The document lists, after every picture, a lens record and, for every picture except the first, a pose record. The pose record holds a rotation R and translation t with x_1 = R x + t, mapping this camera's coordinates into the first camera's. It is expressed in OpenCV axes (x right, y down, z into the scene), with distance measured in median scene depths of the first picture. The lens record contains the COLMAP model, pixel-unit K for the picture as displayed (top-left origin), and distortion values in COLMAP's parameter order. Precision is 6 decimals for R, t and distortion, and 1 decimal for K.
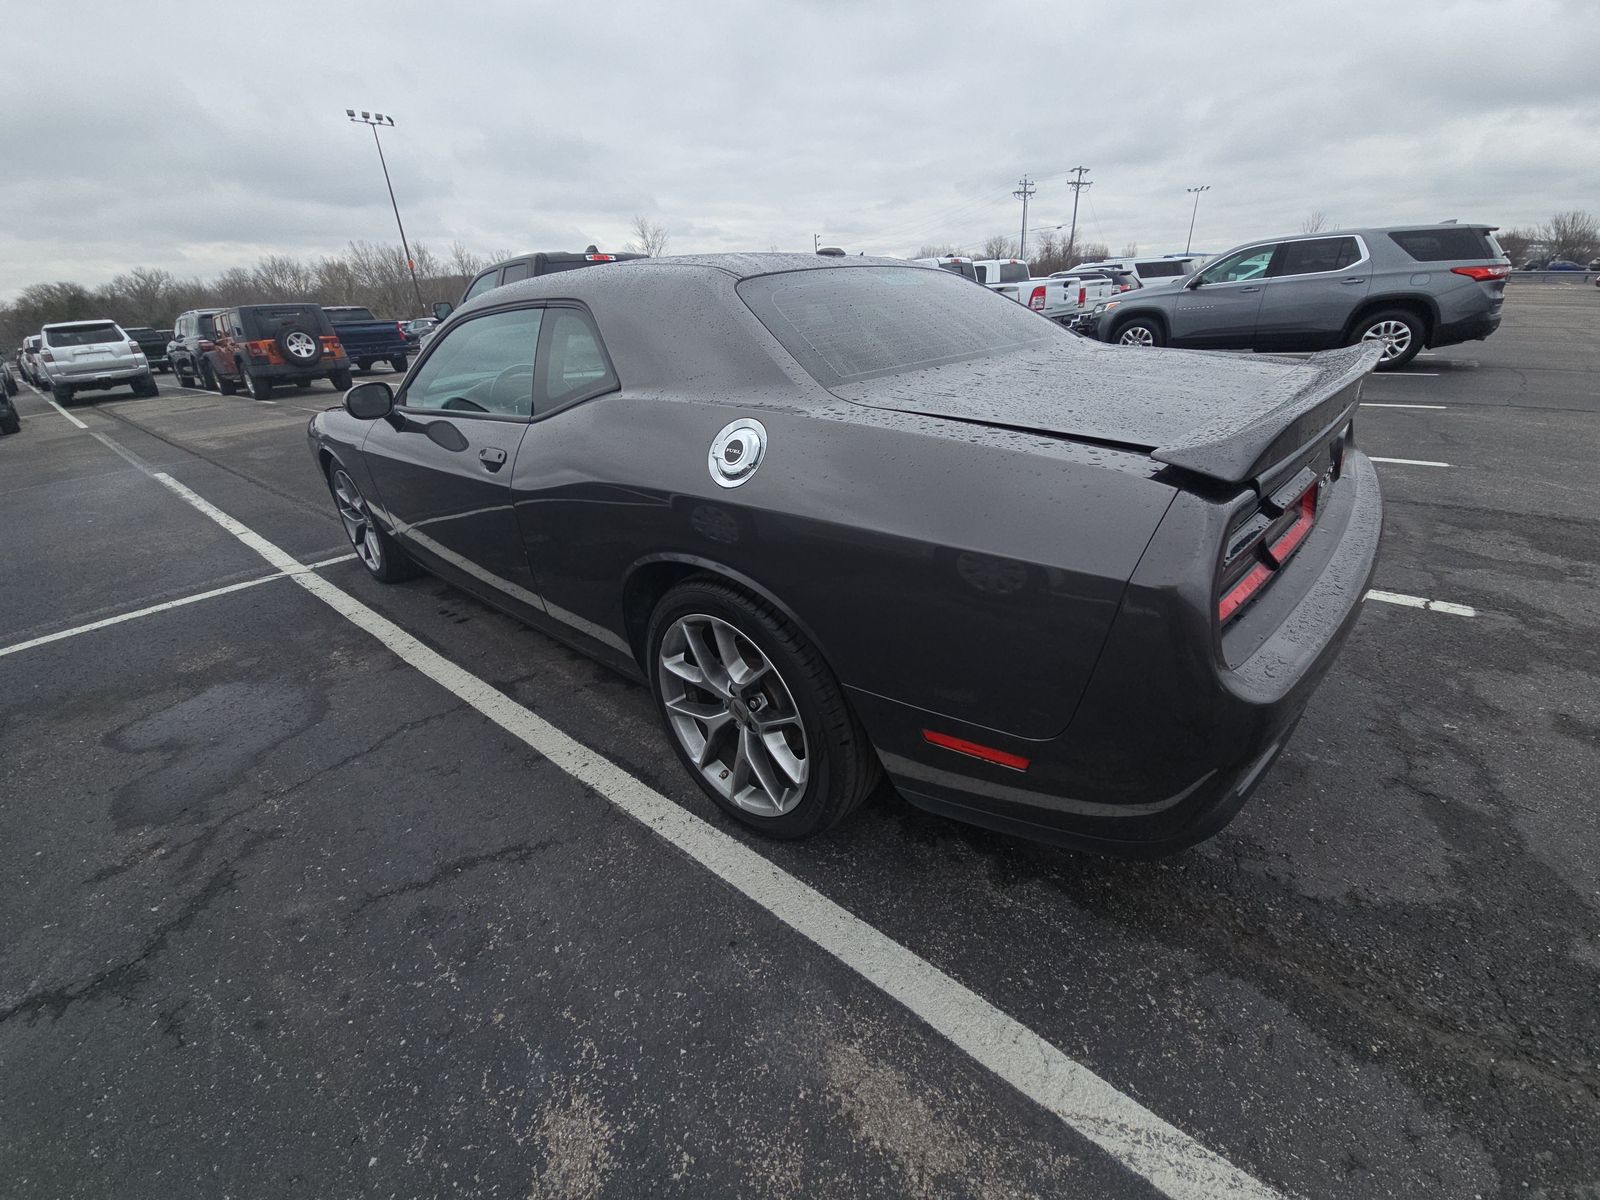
lens RADIAL K [[647.6, 0, 802.5], [0, 647.6, 610.3], [0, 0, 1]] dist [0.008070, -0.006361]
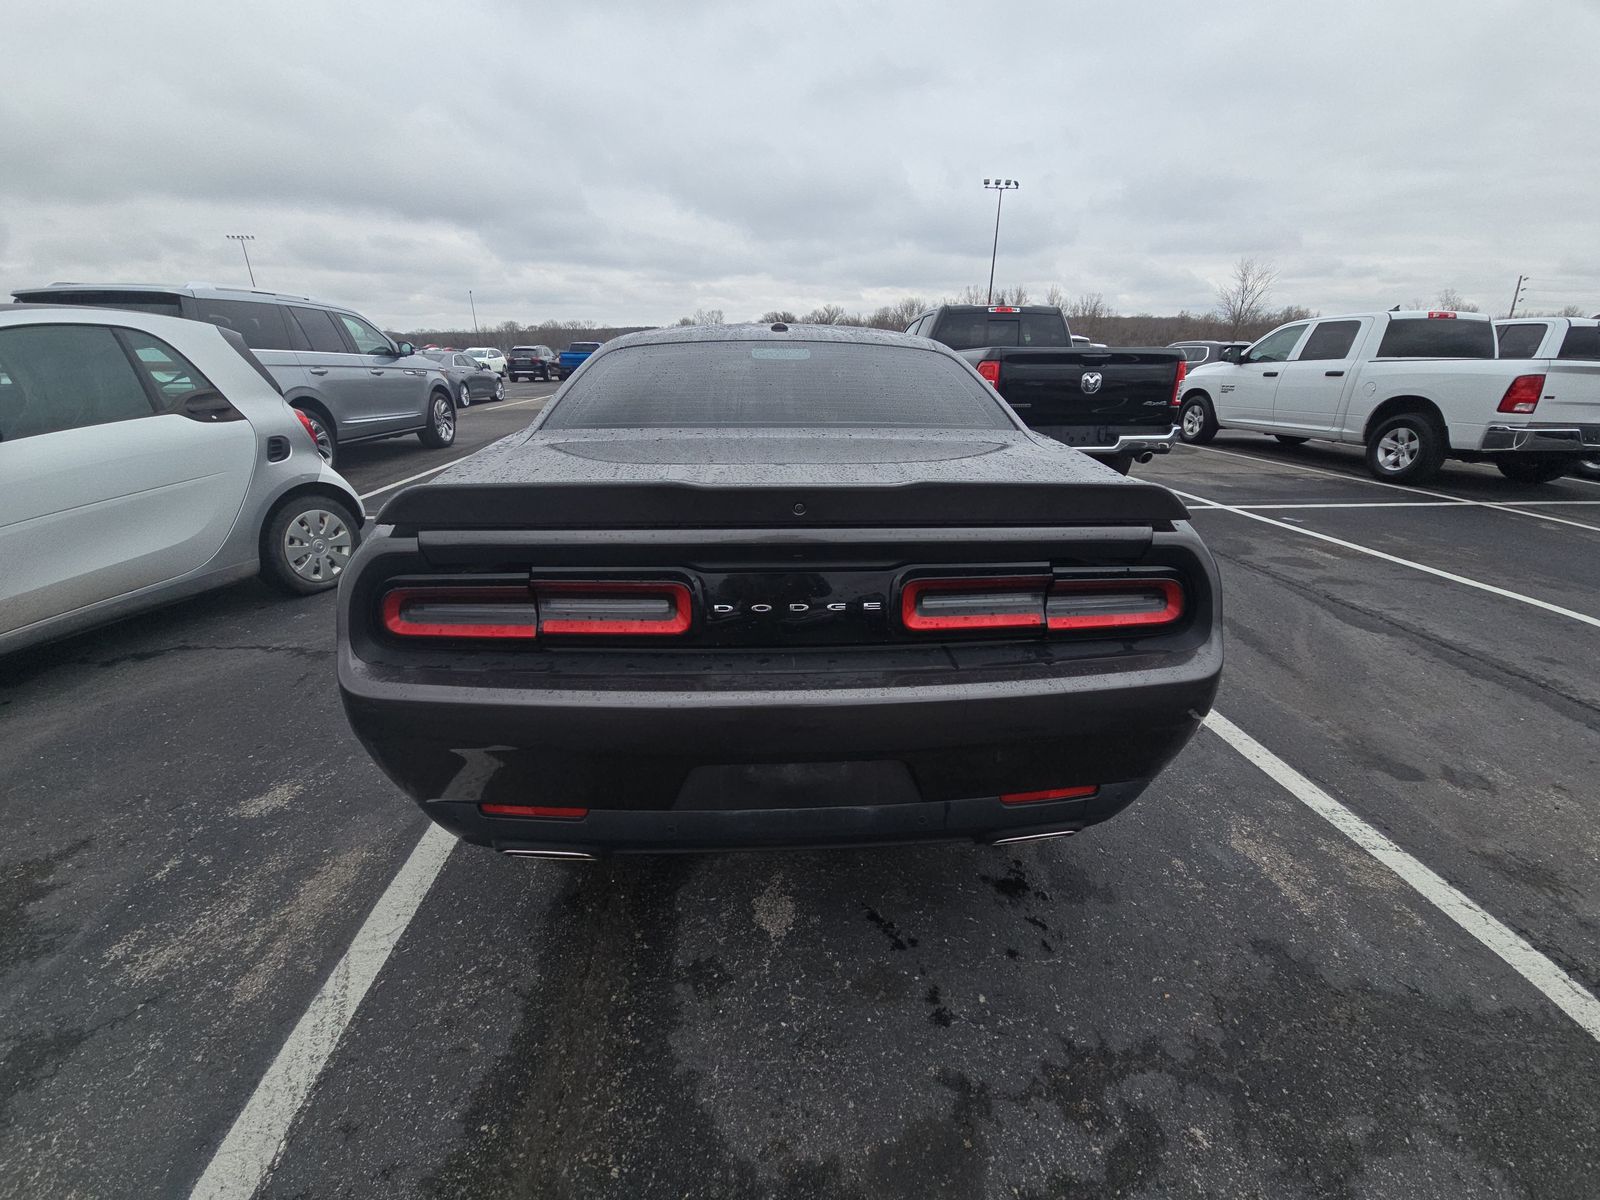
lens RADIAL K [[647.6, 0, 792.4], [0, 647.6, 601.6], [0, 0, 1]] dist [0.008070, -0.006361]
pose [[0.703214, 0.305262, -0.642110, 0.614085], [-0.344892, 0.936221, 0.067371, -0.120362], [0.621723, 0.174083, 0.763647, 0.148348]]
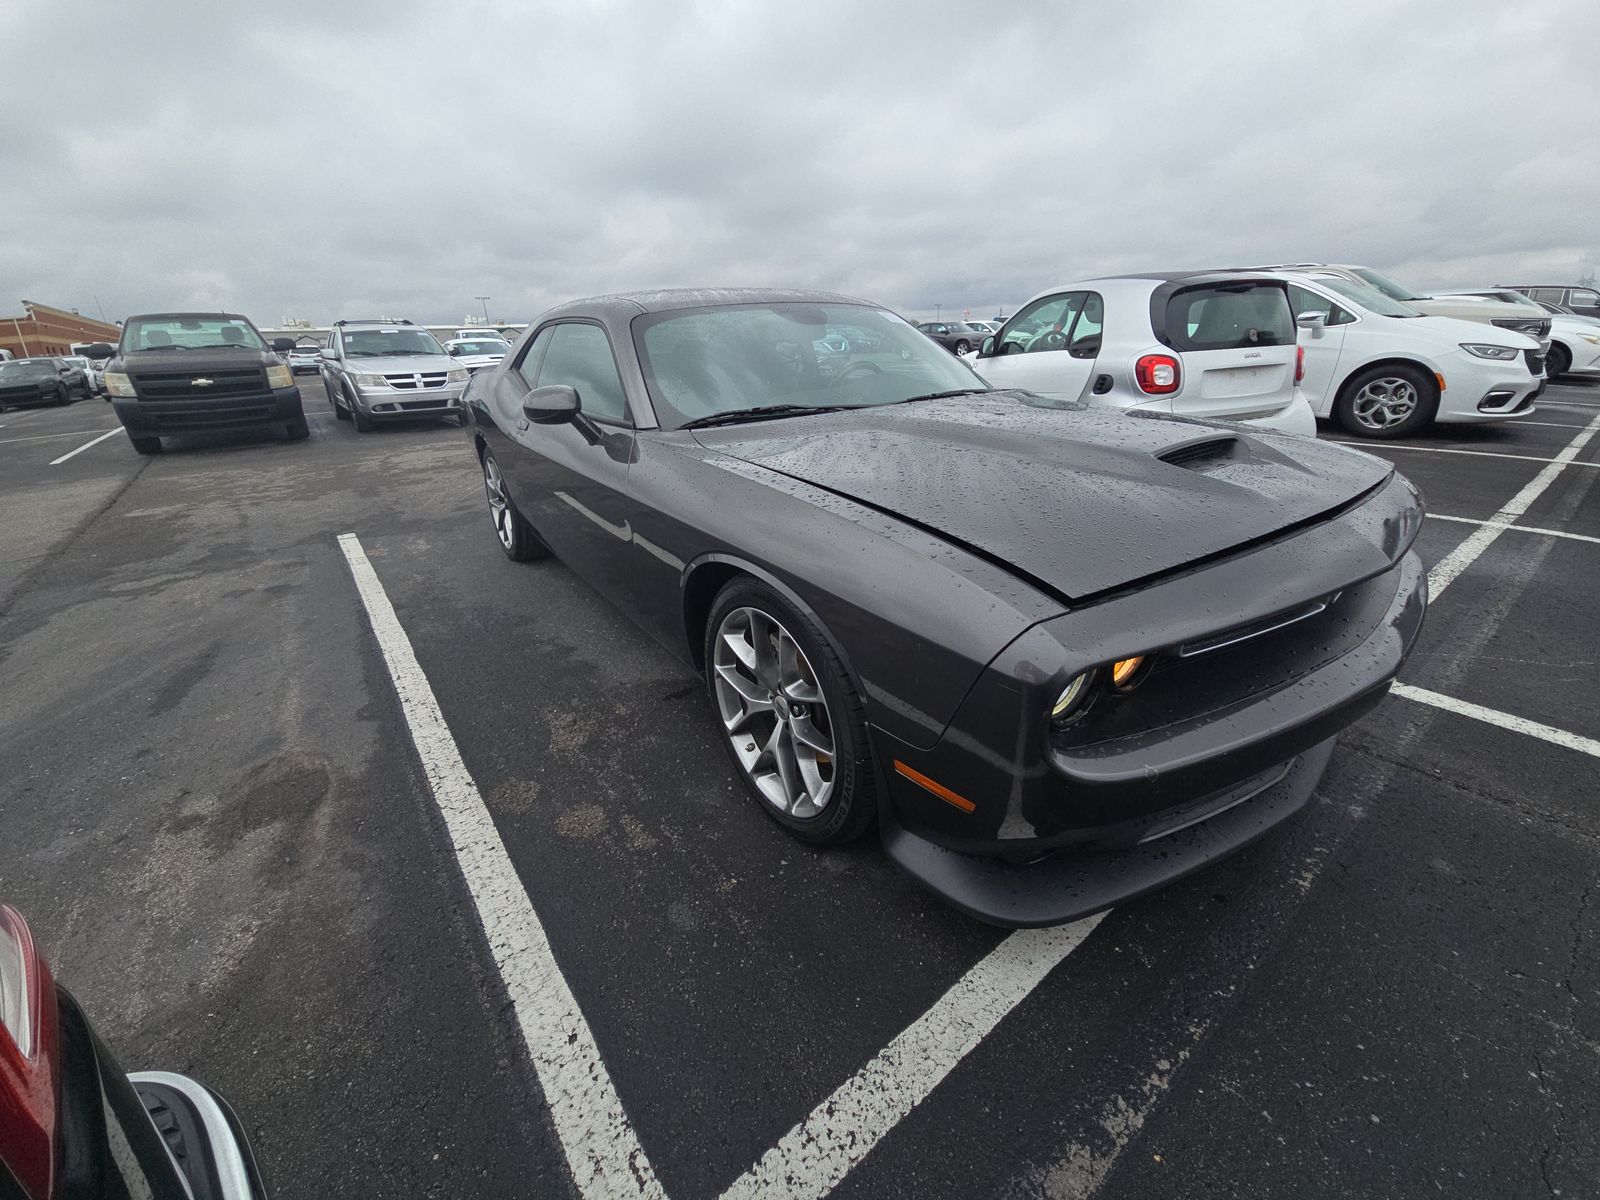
lens RADIAL K [[647.6, 0, 795.9], [0, 647.6, 597.0], [0, 0, 1]] dist [0.008070, -0.006361]
pose [[-0.969982, -0.000277, 0.243177, -0.517311], [0.179747, 0.672712, 0.717739, -0.794904], [-0.163787, 0.739905, -0.652468, 1.761841]]
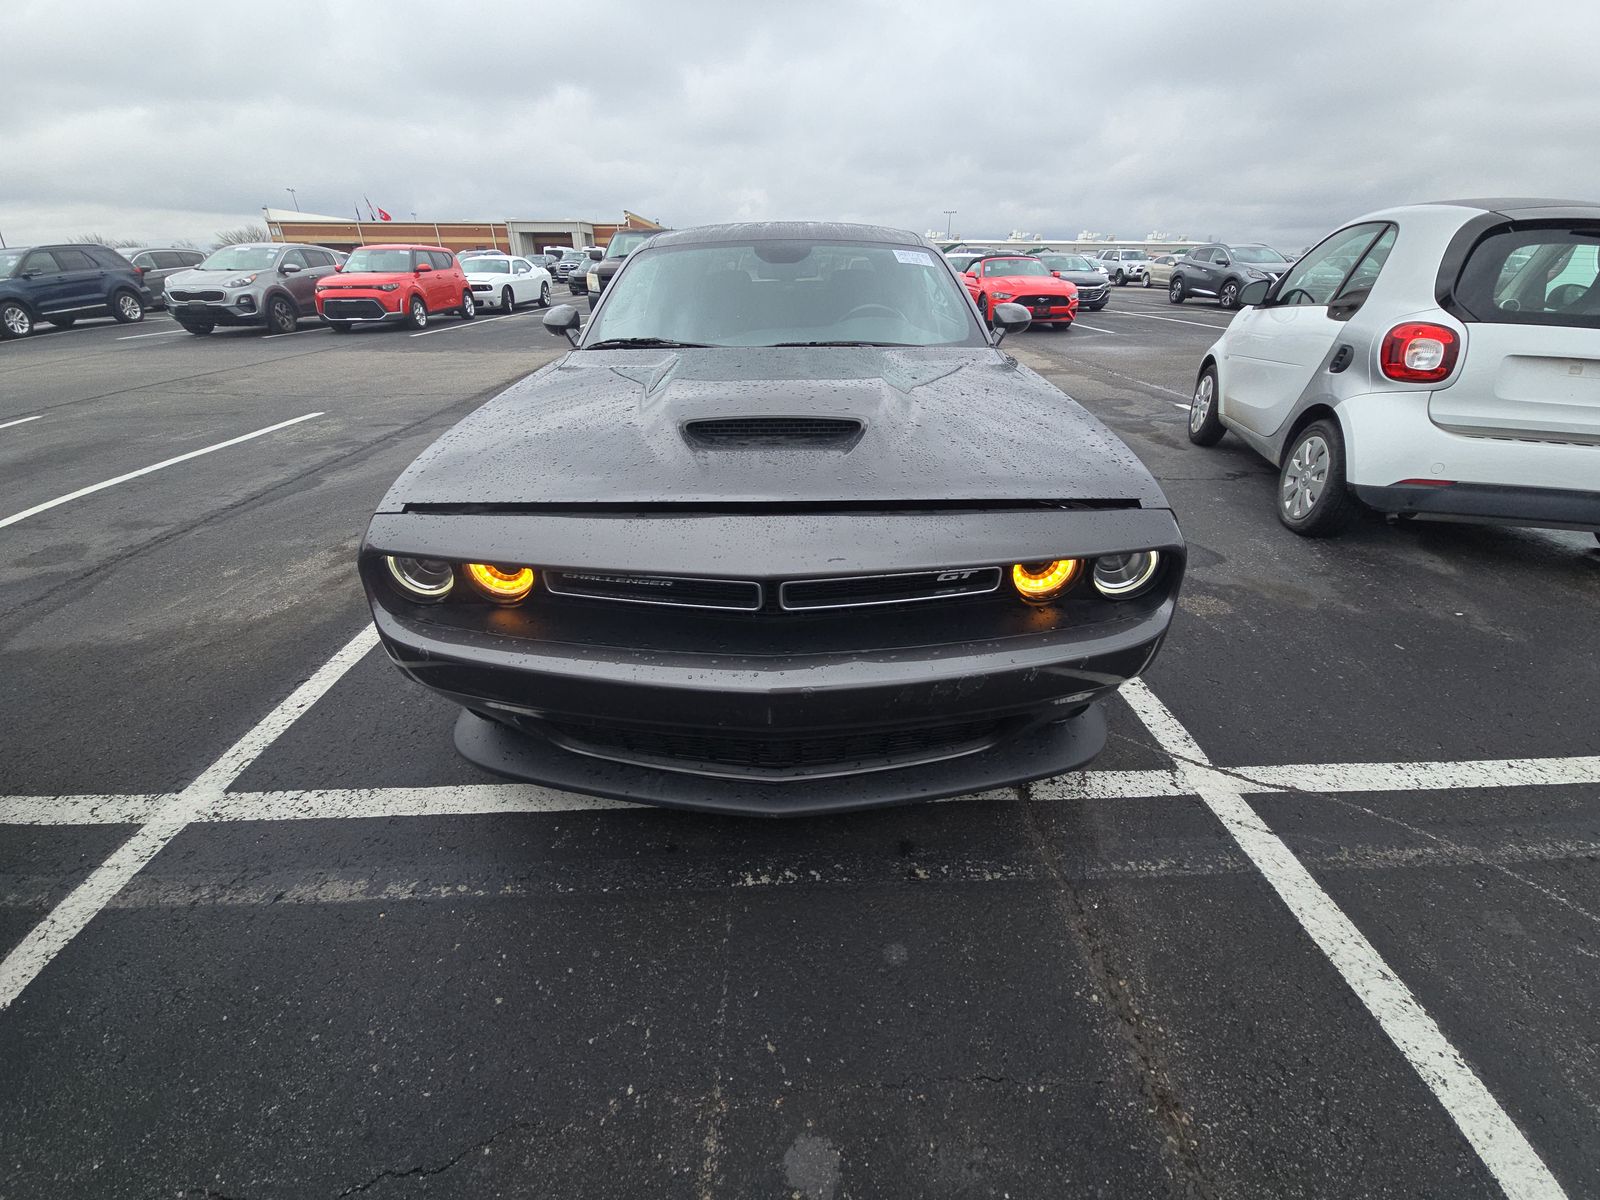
lens RADIAL K [[647.6, 0, 801.0], [0, 647.6, 594.9], [0, 0, 1]] dist [0.008070, -0.006361]
pose [[-0.662583, -0.289785, 0.690658, -1.060786], [0.360943, 0.684444, 0.633448, -0.667535], [-0.656280, 0.669000, -0.348905, 1.542655]]
